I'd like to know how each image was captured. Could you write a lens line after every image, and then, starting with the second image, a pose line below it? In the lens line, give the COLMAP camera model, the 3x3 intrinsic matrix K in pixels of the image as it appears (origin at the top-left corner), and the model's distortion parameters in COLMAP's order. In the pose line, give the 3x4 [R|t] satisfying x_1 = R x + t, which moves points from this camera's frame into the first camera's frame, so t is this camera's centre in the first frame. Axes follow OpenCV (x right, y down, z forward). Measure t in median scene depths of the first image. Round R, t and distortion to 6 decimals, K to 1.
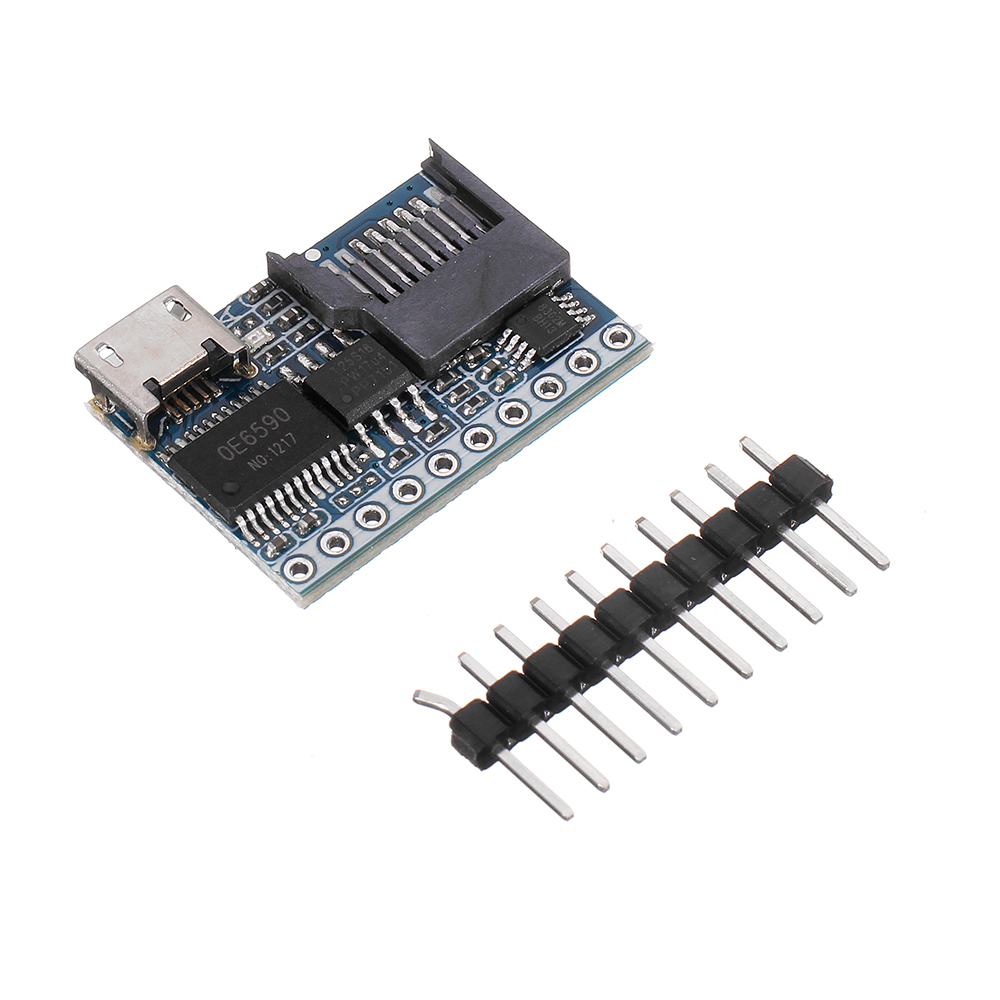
lens RADIAL K [[5389.0, 0, 500.4], [0, 5389.0, 499.5], [0, 0, 1]] dist [0.101964, 0.000000]
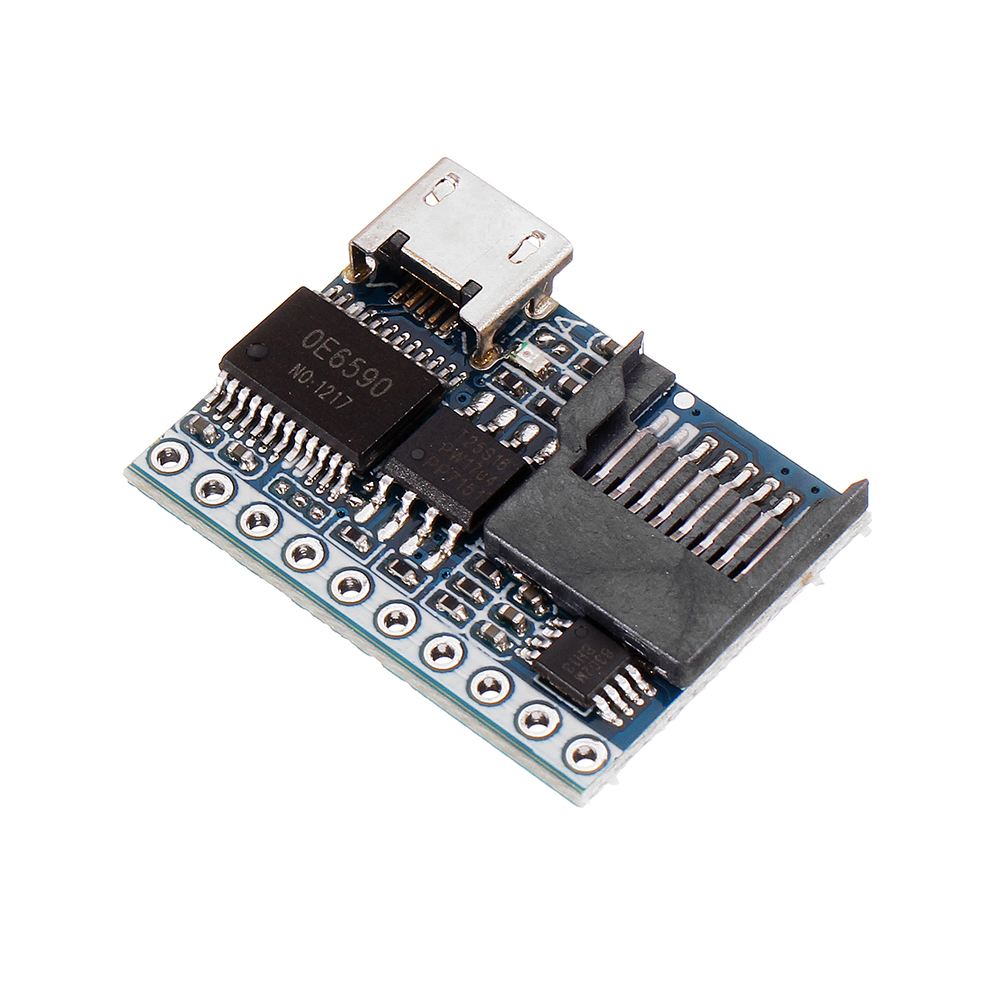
lens RADIAL K [[5389.0, 0, 501.0], [0, 5389.0, 501.2], [0, 0, 1]] dist [0.101964, 0.000000]
pose [[0.117560, 0.825629, -0.551830, 0.398514], [-0.767607, 0.428100, 0.476980, -0.387747], [0.630047, 0.367514, 0.684086, 0.484357]]
